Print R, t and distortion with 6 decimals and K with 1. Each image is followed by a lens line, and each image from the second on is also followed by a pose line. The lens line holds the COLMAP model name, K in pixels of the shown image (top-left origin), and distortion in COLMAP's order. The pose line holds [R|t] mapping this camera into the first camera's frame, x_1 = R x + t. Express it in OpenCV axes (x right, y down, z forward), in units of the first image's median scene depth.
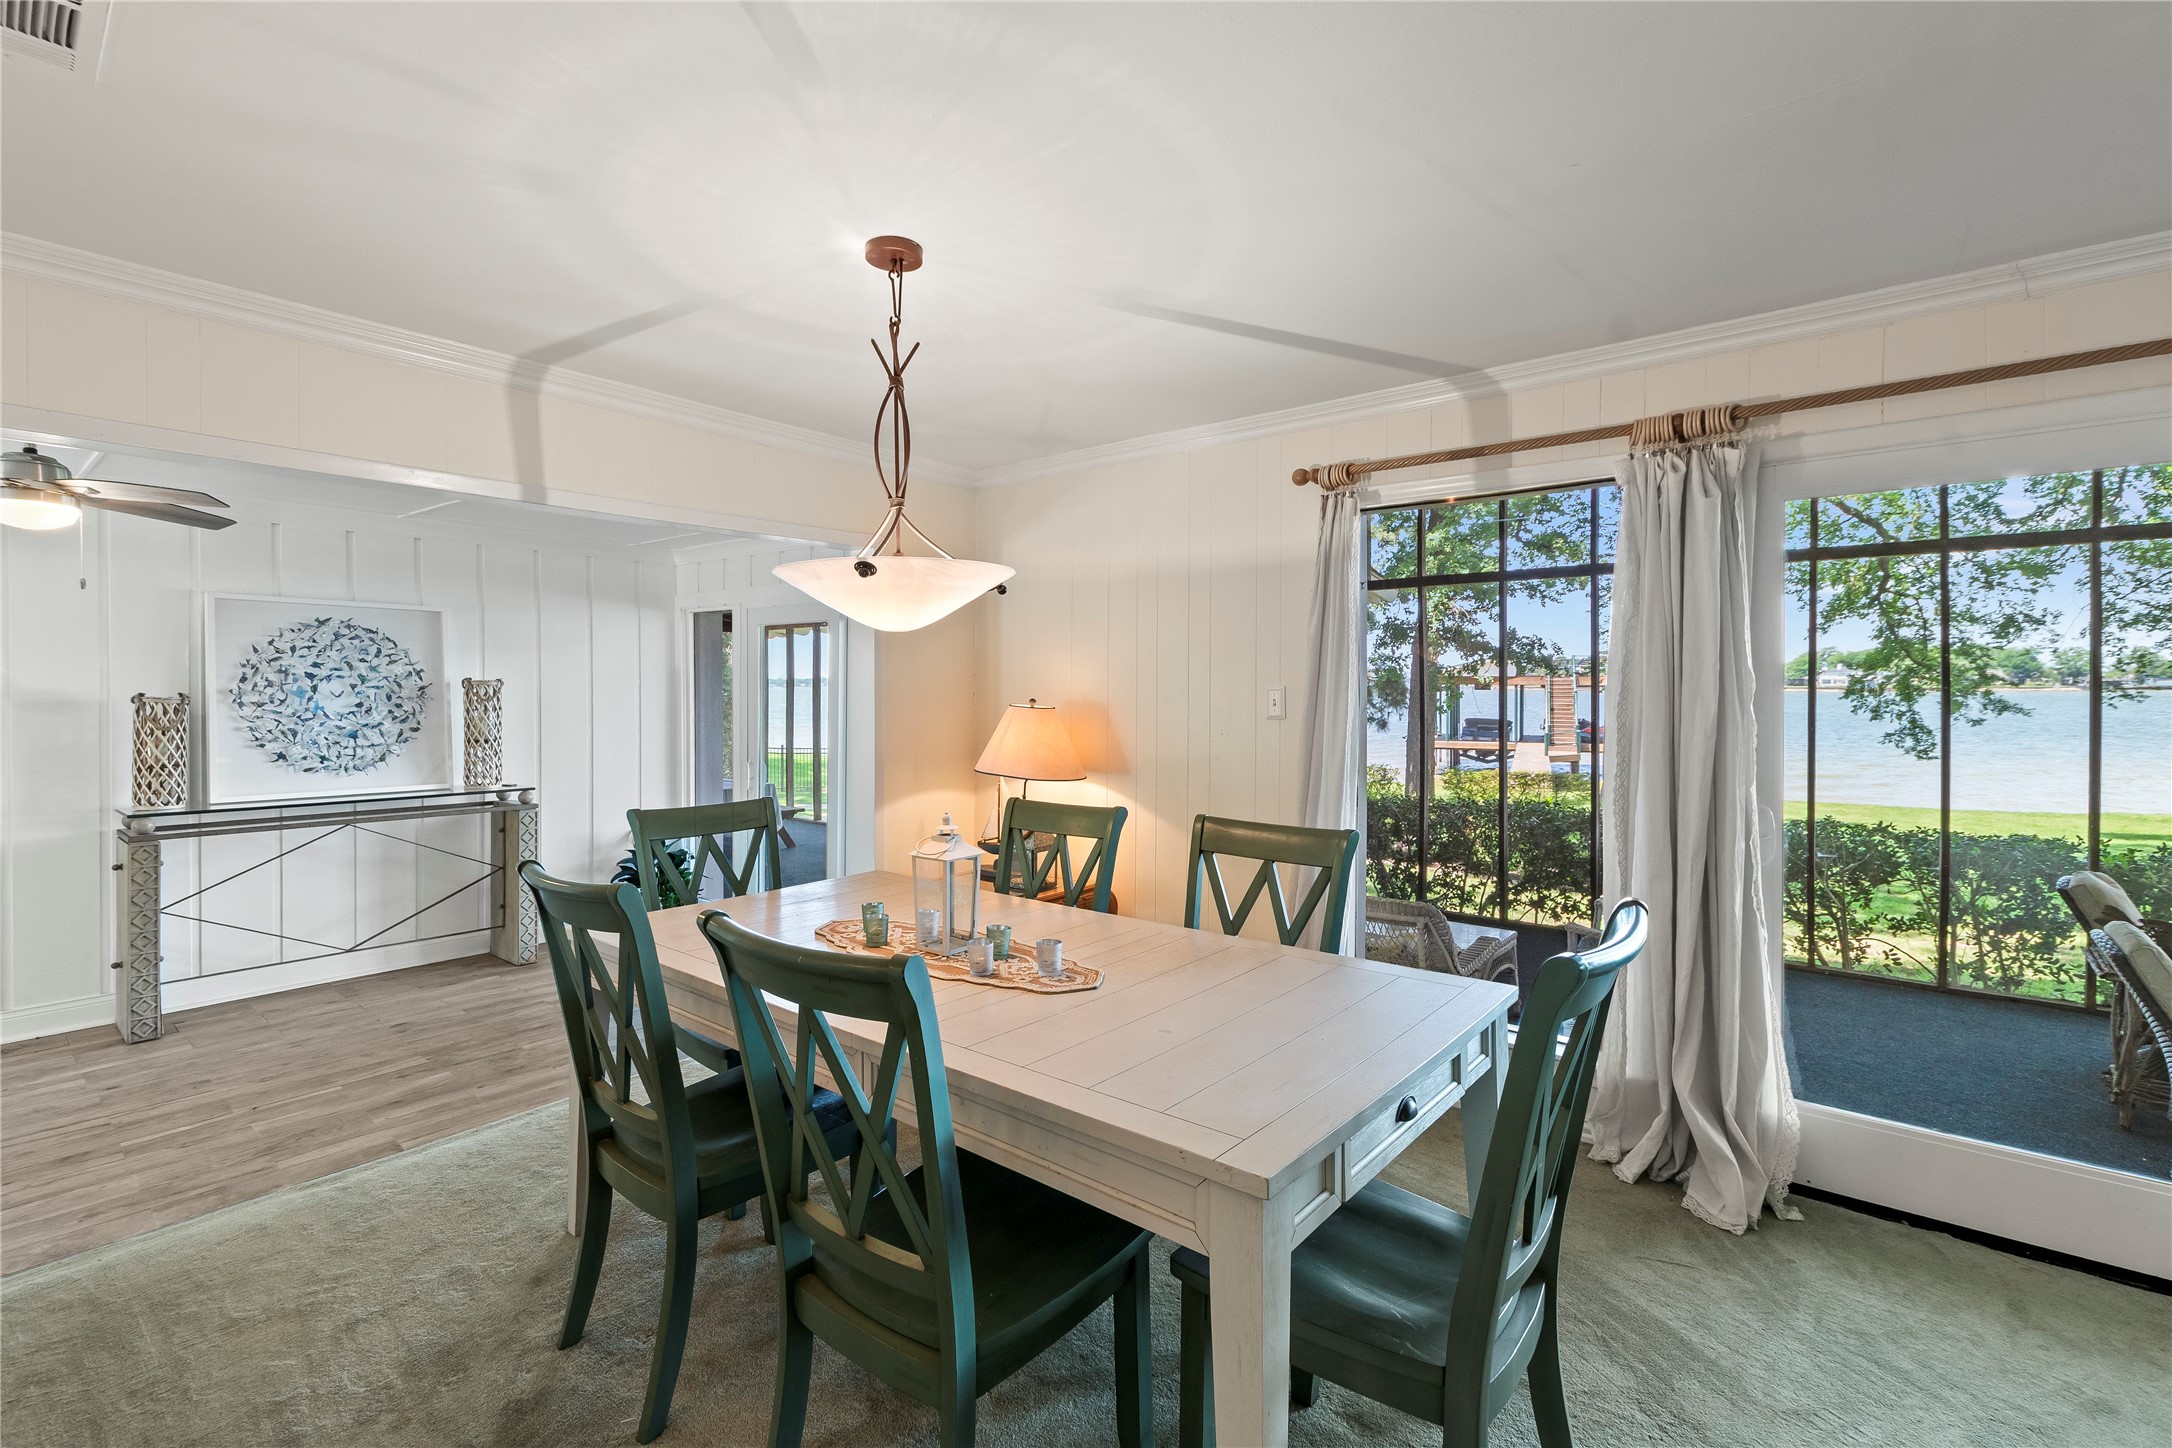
lens RADIAL K [[955.9, 0, 1122.1], [0, 955.9, 691.3], [0, 0, 1]] dist [0.010404, -0.005173]
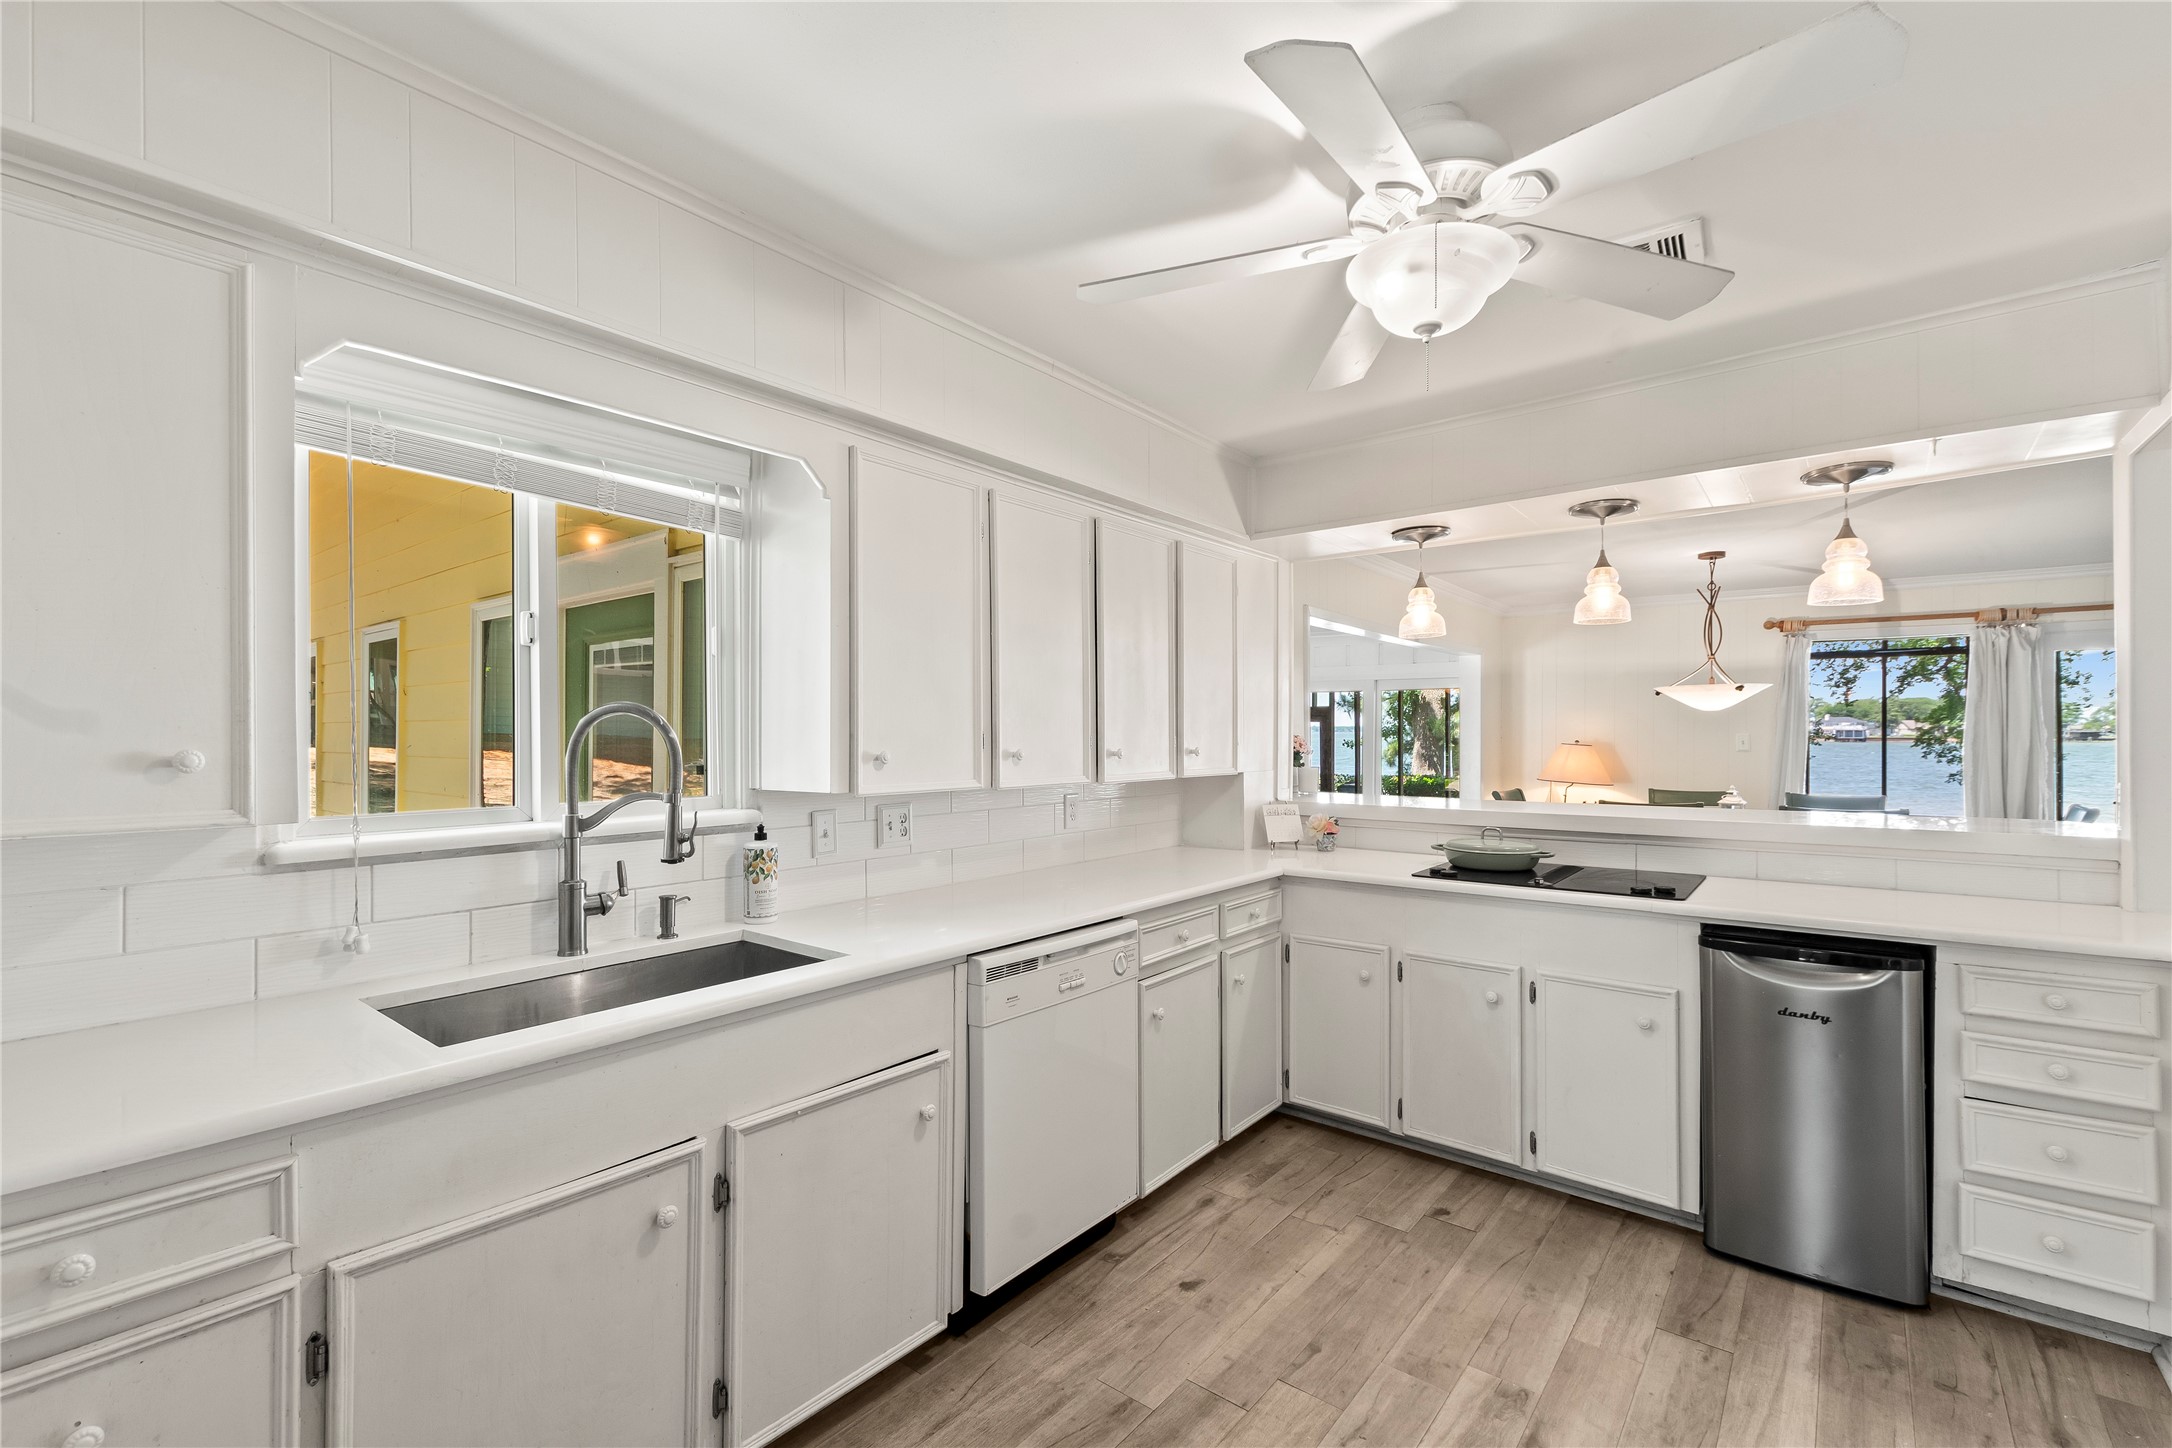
lens RADIAL K [[955.9, 0, 1078.4], [0, 955.9, 716.7], [0, 0, 1]] dist [0.010404, -0.005173]
pose [[0.999966, 0.003955, -0.007235, -0.999504], [-0.004123, 0.999719, -0.023337, 0.009273], [0.007140, 0.023366, 0.999701, -0.786640]]
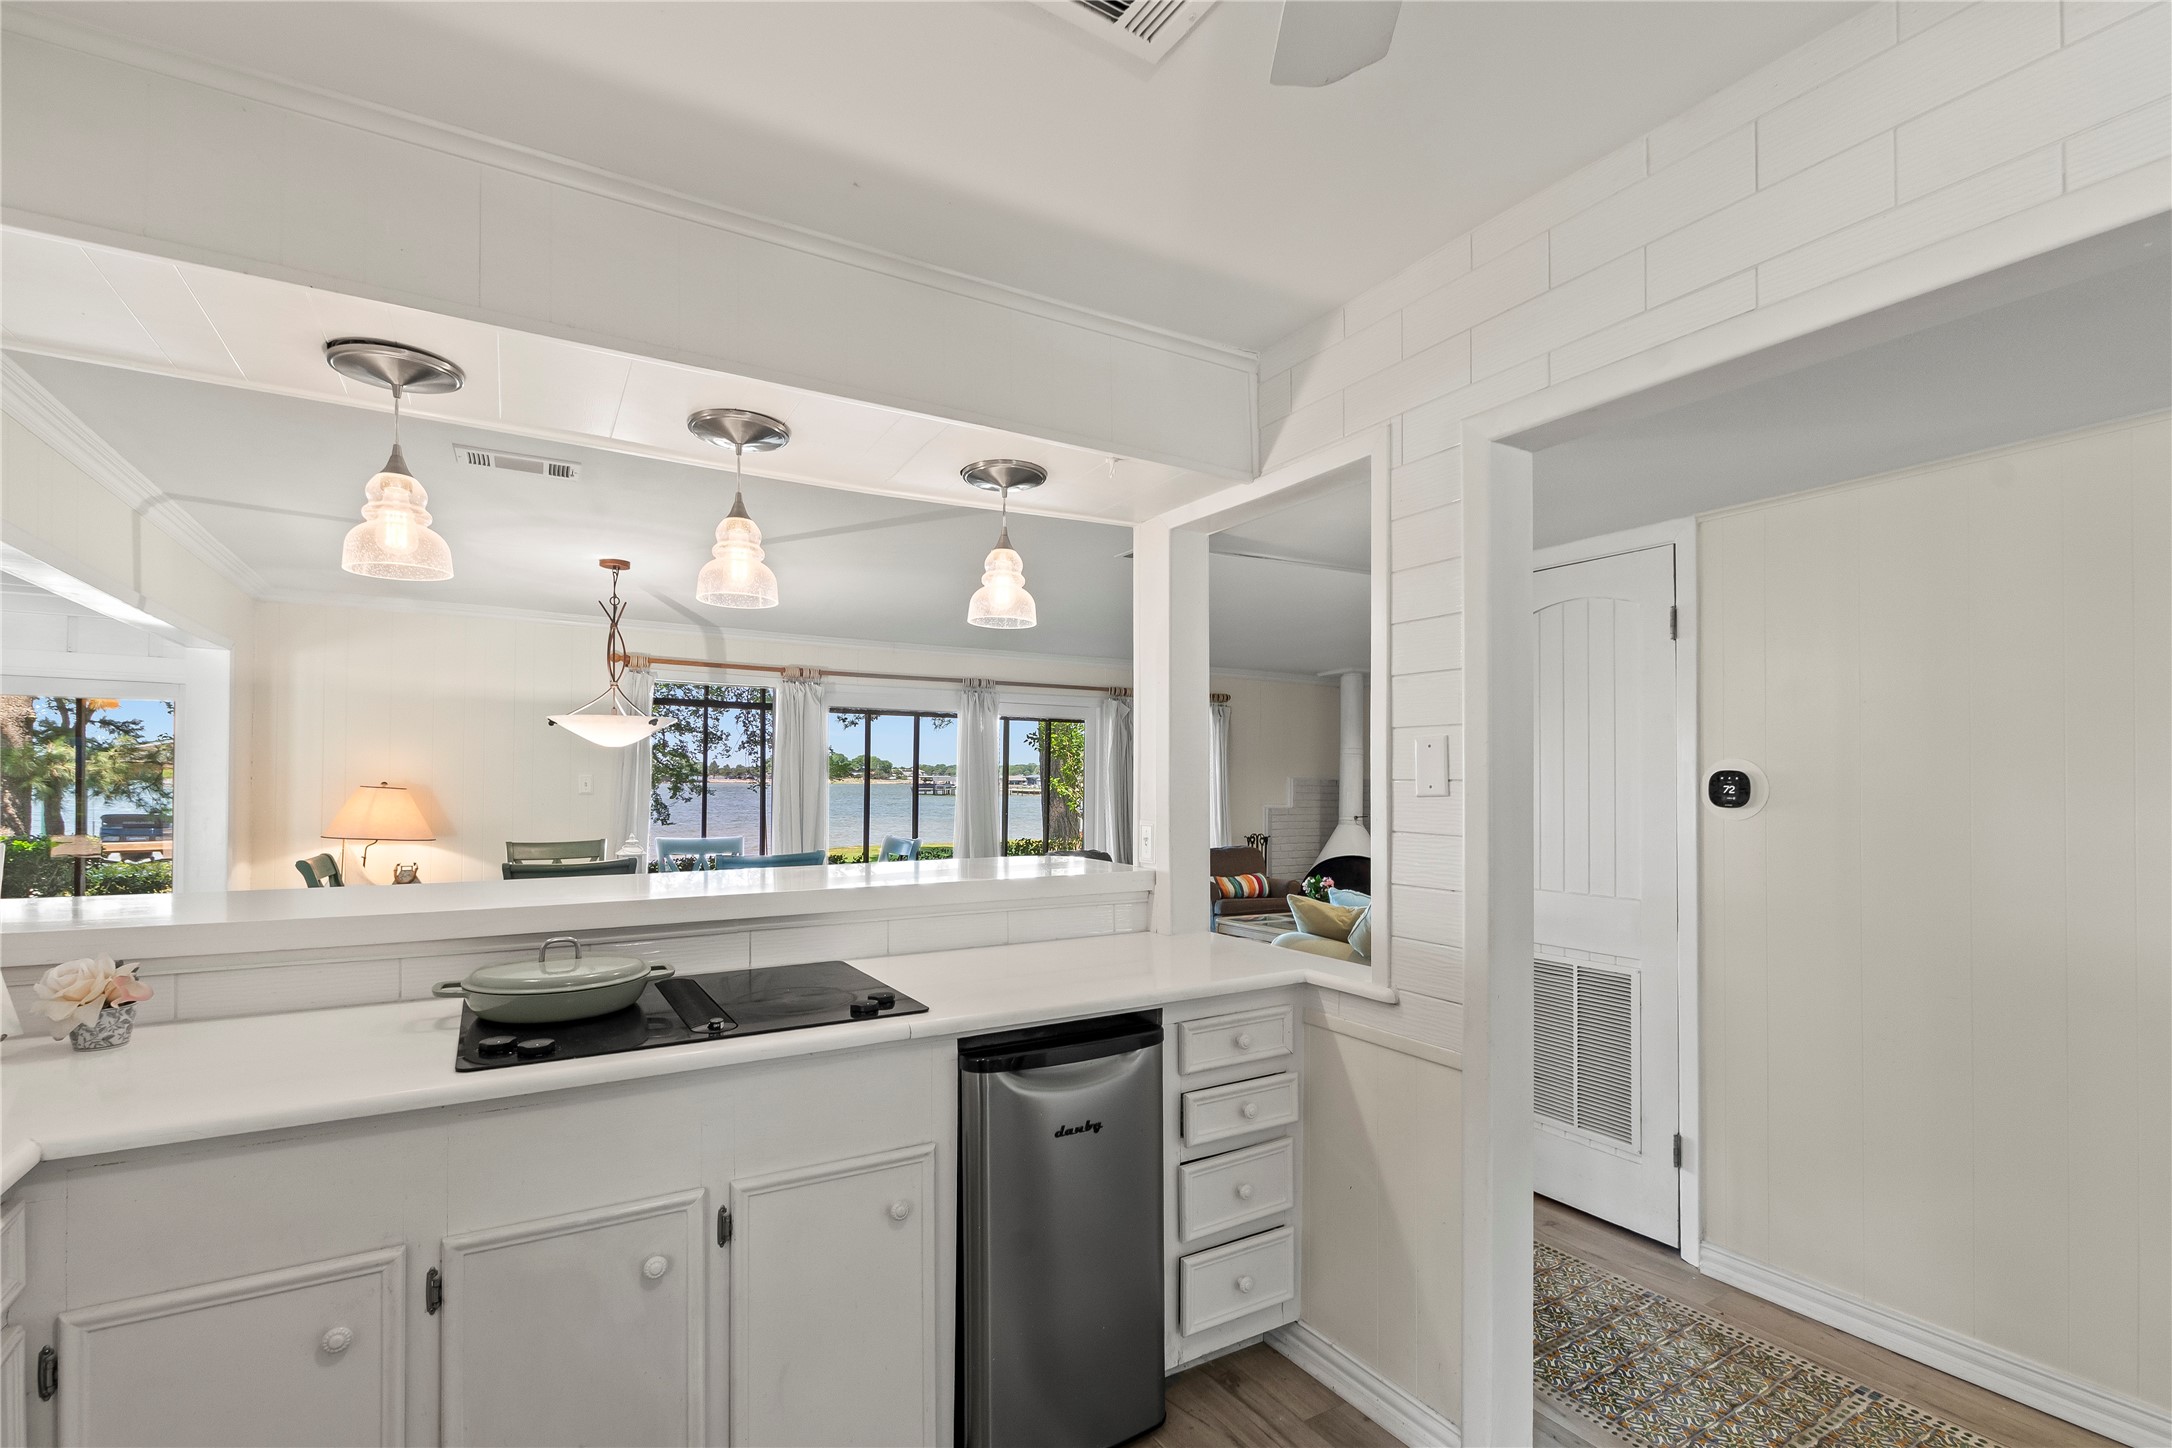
lens RADIAL K [[955.9, 0, 1087.4], [0, 955.9, 775.9], [0, 0, 1]] dist [0.010404, -0.005173]
pose [[0.344550, 0.011146, 0.938702, -0.994950], [-0.003563, 0.999938, -0.010565, 0.009863], [-0.938761, 0.000296, 0.344568, -0.364320]]
